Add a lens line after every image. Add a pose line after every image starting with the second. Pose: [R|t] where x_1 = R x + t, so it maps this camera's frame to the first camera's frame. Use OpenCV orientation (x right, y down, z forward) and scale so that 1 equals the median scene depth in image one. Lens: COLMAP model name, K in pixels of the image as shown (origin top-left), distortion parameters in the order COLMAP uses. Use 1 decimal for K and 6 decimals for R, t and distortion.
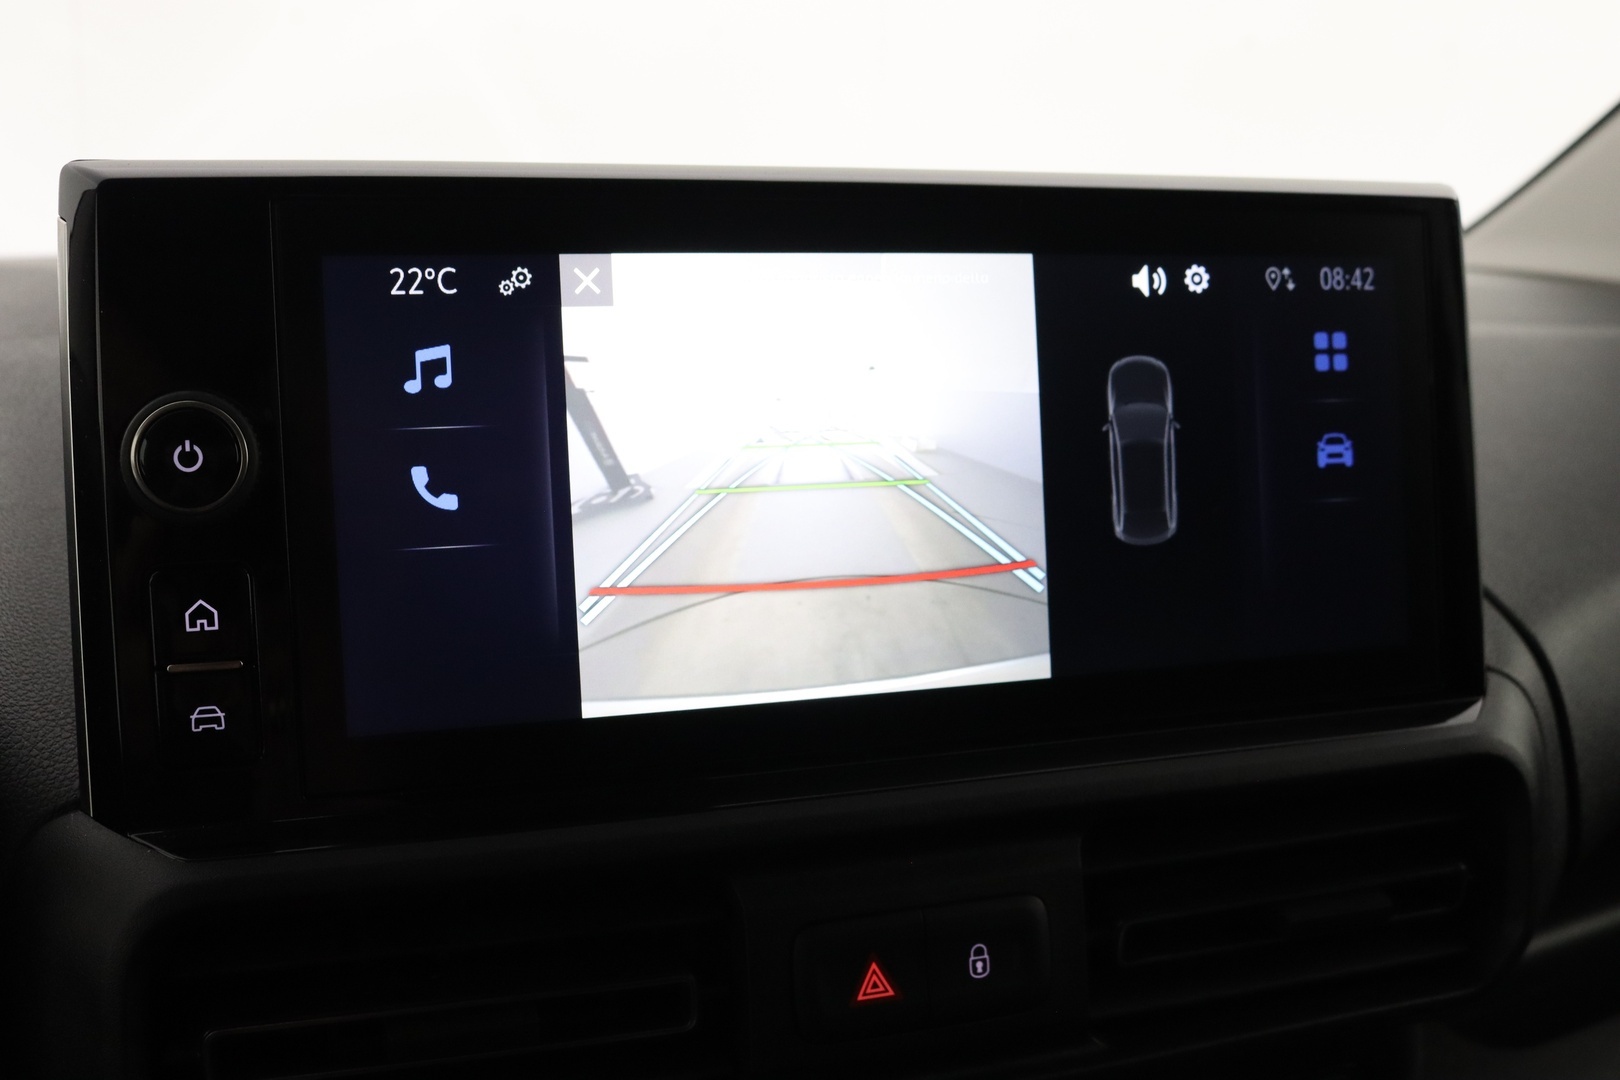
lens RADIAL K [[1787.2, 0, 814.1], [0, 1787.2, 549.2], [0, 0, 1]] dist [-0.107220, 0.000000]
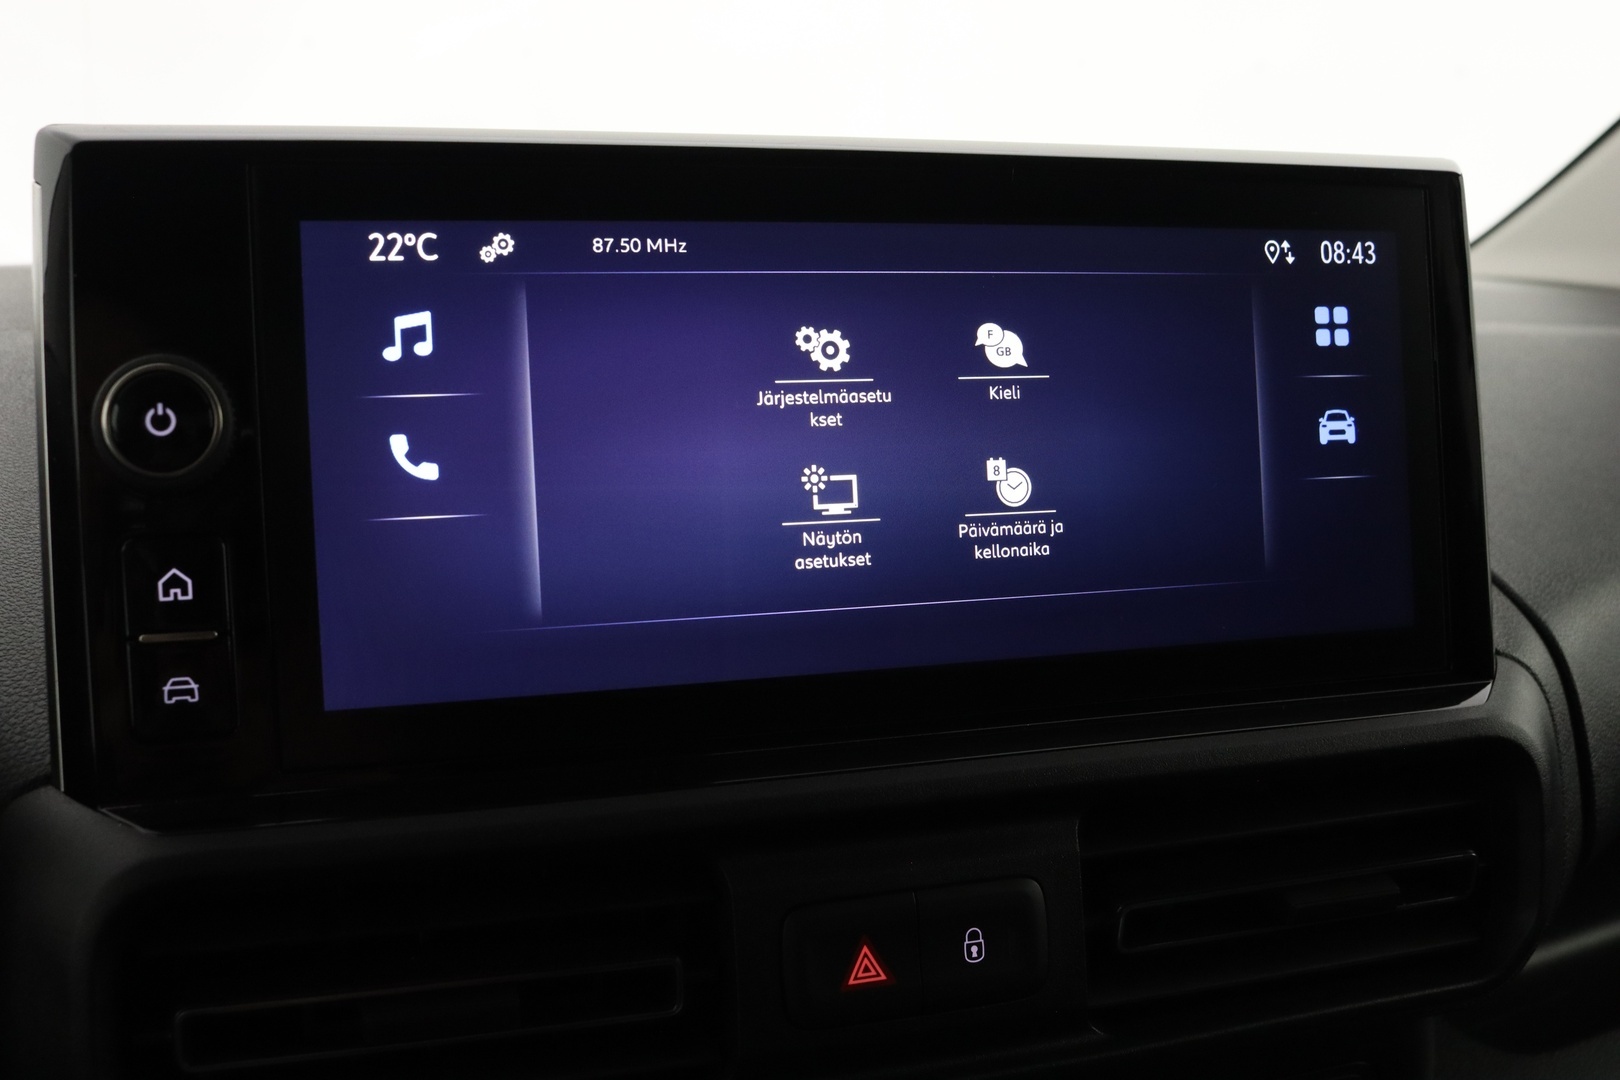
lens RADIAL K [[1787.2, 0, 814.2], [0, 1787.2, 548.1], [0, 0, 1]] dist [-0.107220, 0.000000]
pose [[0.999958, -0.002956, -0.008628, 0.014651], [0.002791, 0.999813, -0.019116, 0.033229], [0.008683, 0.019091, 0.999780, 0.021639]]
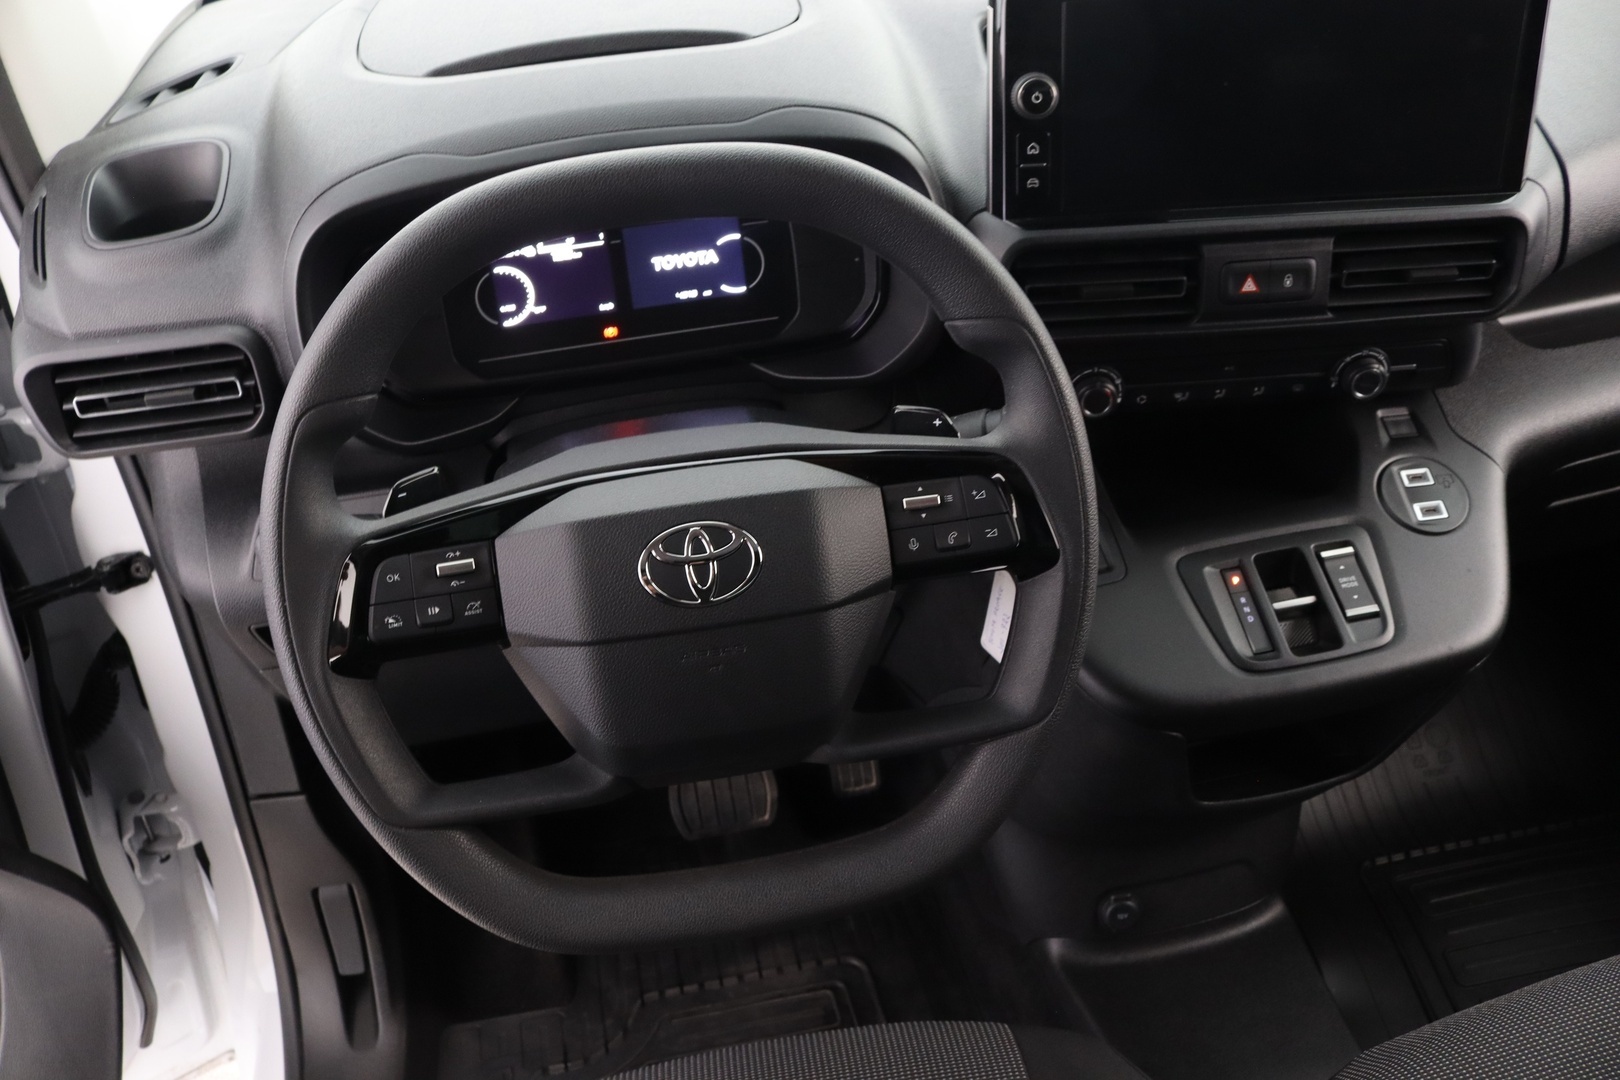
lens RADIAL K [[1338.2, 0, 780.2], [0, 1338.2, 570.4], [0, 0, 1]] dist [-0.164619, 0.119614]
pose [[0.955922, 0.116627, -0.269464, -0.067375], [0.011648, 0.901945, 0.431694, -0.251828], [0.293388, -0.415804, 0.860831, -1.198679]]
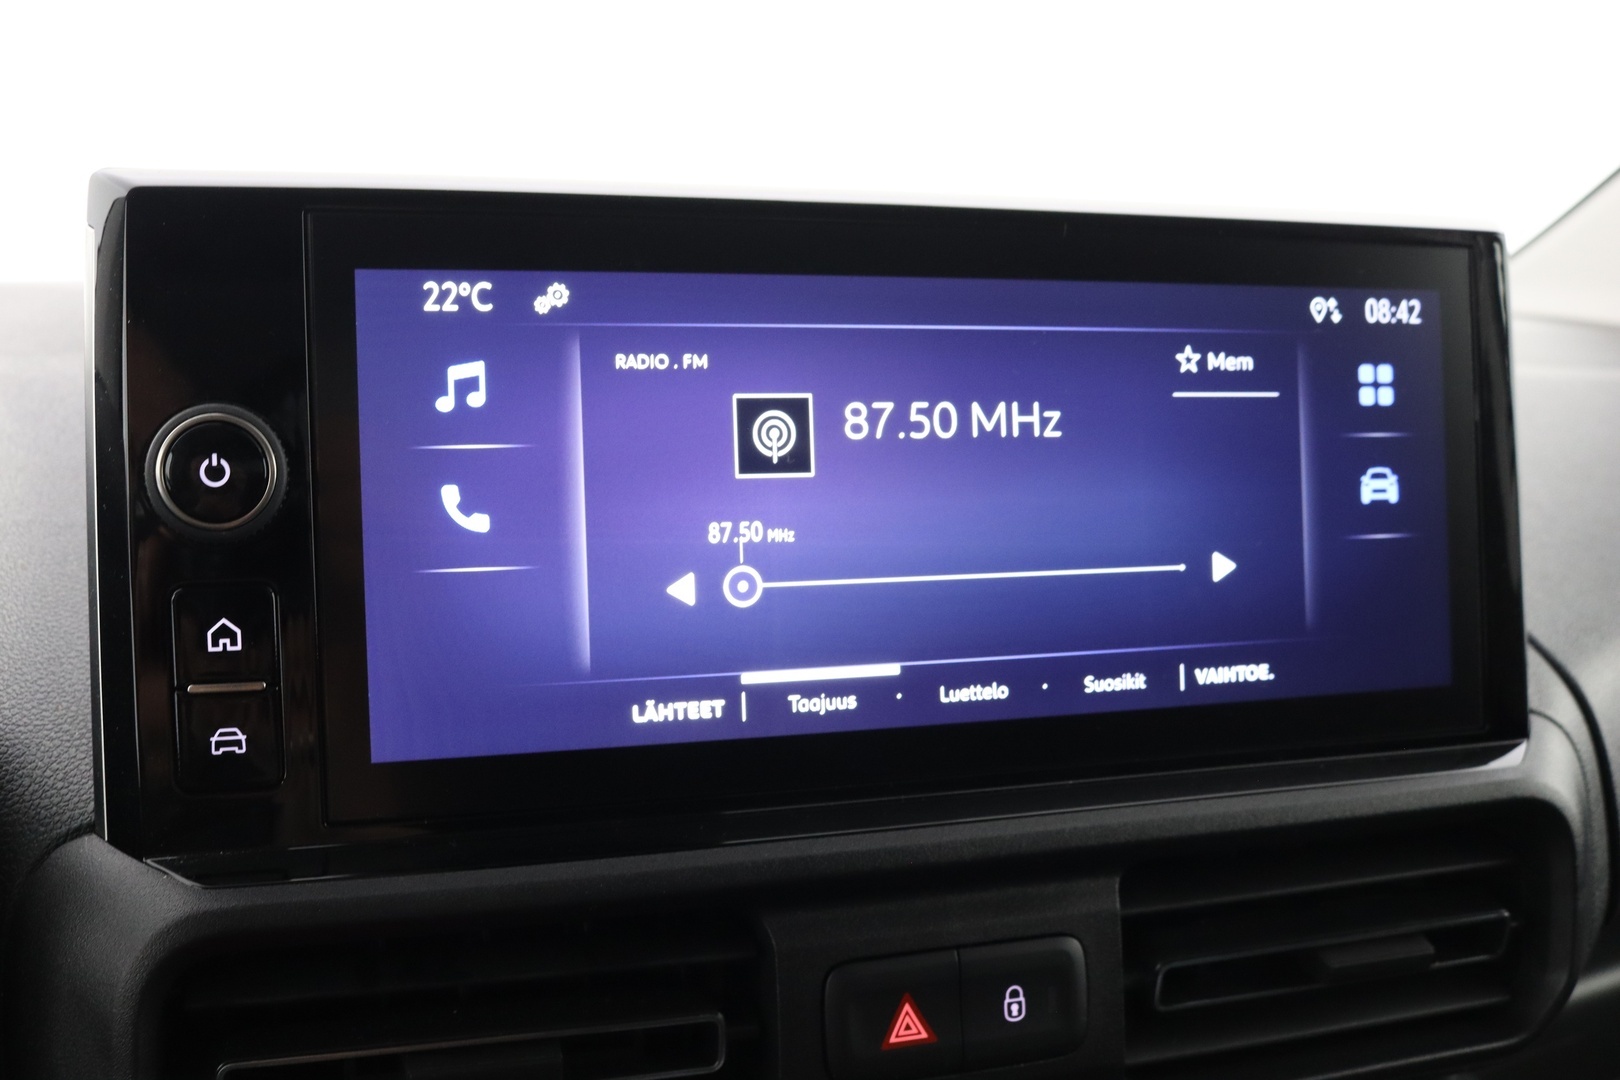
lens RADIAL K [[1787.2, 0, 810.6], [0, 1787.2, 545.3], [0, 0, 1]] dist [-0.107220, 0.000000]
pose [[0.999888, 0.014676, -0.002778, -0.020070], [-0.014739, 0.999599, -0.024182, 0.006322], [0.002422, 0.024220, 0.999704, 0.024168]]
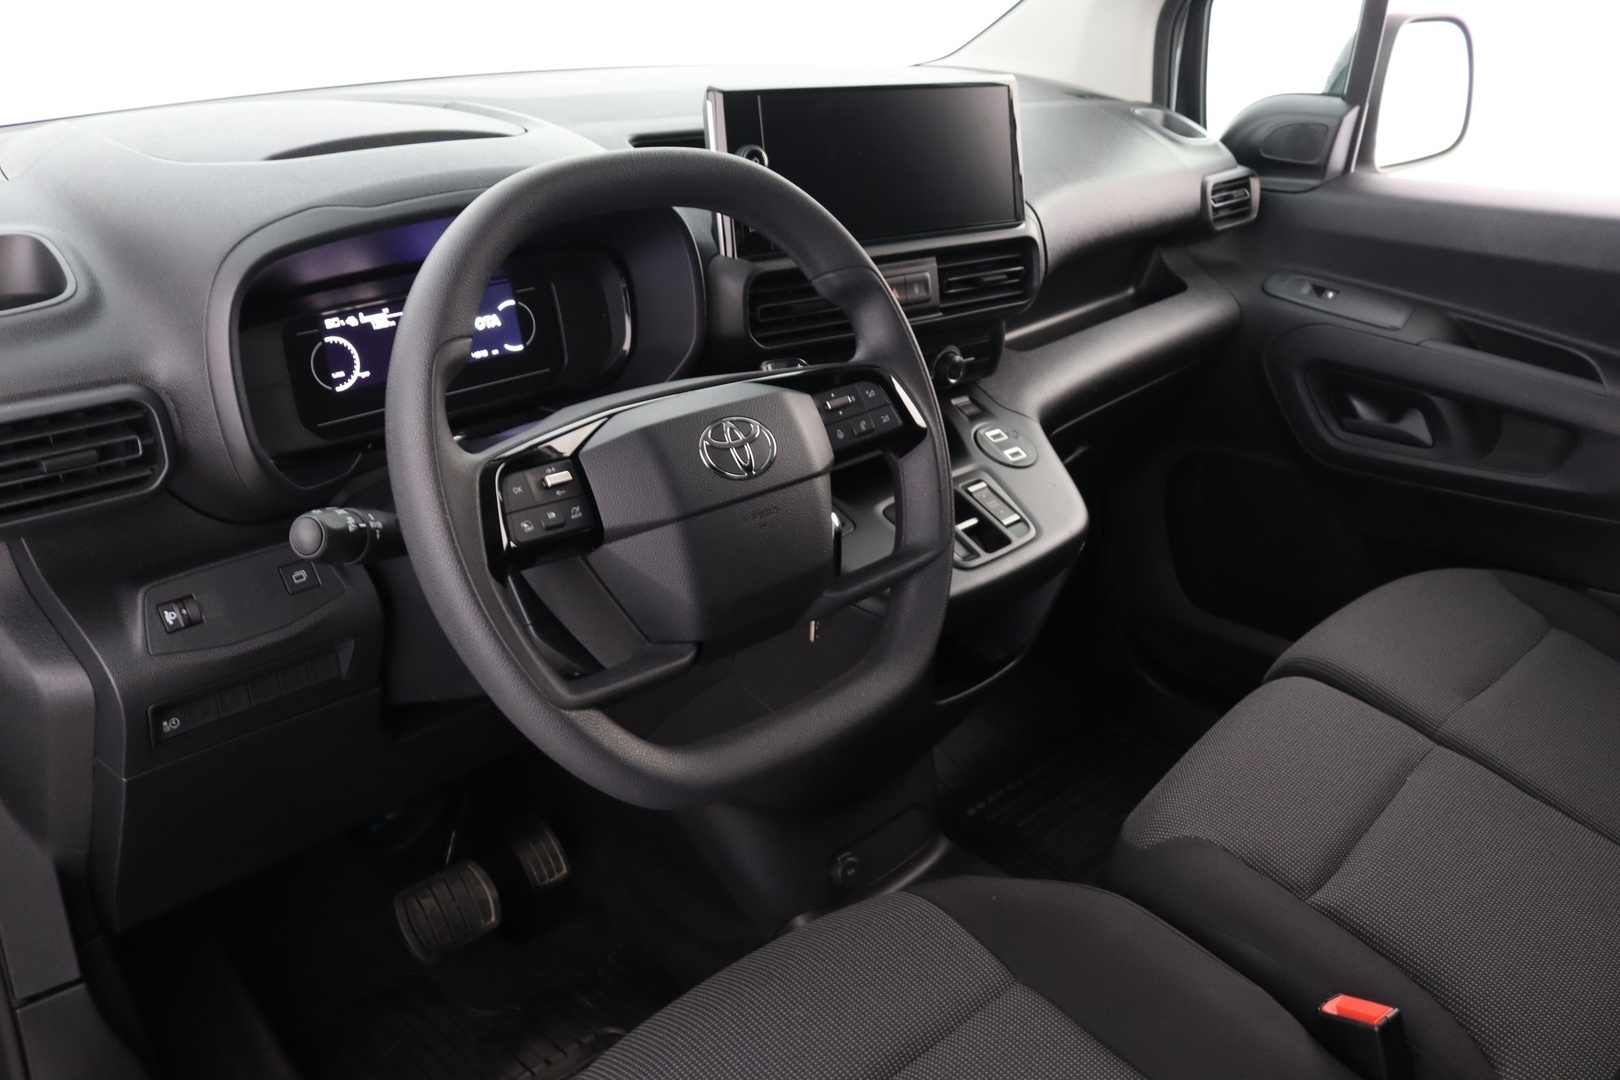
lens RADIAL K [[1338.2, 0, 798.0], [0, 1338.2, 557.3], [0, 0, 1]] dist [-0.164619, 0.119614]
pose [[0.952913, -0.118306, 0.279214, -1.056746], [0.050375, 0.969722, 0.238958, 0.096058], [-0.299030, -0.213641, 0.930021, -1.787732]]
